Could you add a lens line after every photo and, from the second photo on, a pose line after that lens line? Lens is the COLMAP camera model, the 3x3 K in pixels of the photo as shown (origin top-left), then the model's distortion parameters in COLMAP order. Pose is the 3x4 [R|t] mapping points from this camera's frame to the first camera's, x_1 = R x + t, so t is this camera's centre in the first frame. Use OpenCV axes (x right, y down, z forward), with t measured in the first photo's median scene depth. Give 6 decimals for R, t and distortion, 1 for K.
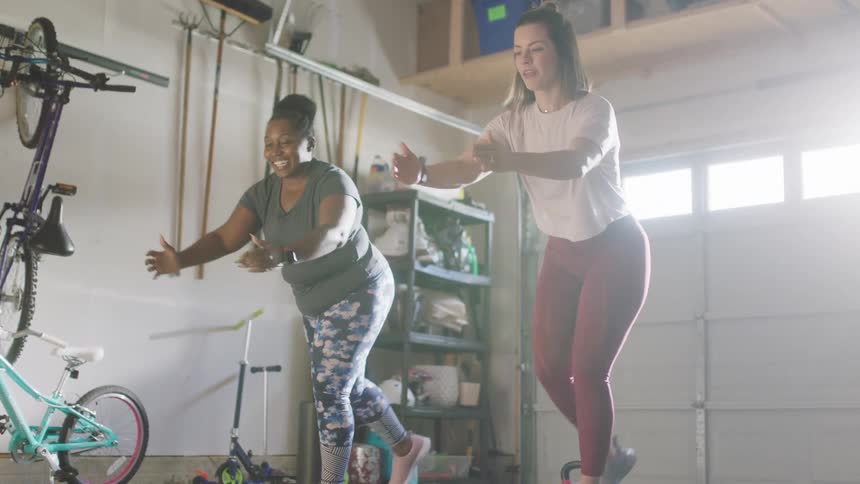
lens RADIAL K [[1113.2, 0, 415.9], [0, 1113.2, 242.0], [0, 0, 1]] dist [-0.060804, 0.078135]
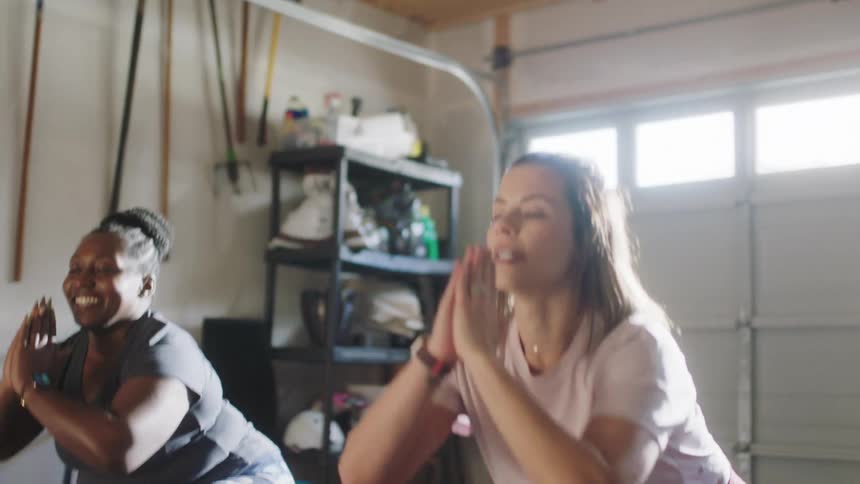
lens RADIAL K [[1113.2, 0, 415.9], [0, 1113.2, 242.0], [0, 0, 1]] dist [-0.060804, 0.078135]
pose [[0.999933, -0.005543, -0.010123, 0.054500], [0.006129, 0.998255, 0.058723, -0.027383], [0.009780, -0.058782, 0.998223, 0.299025]]
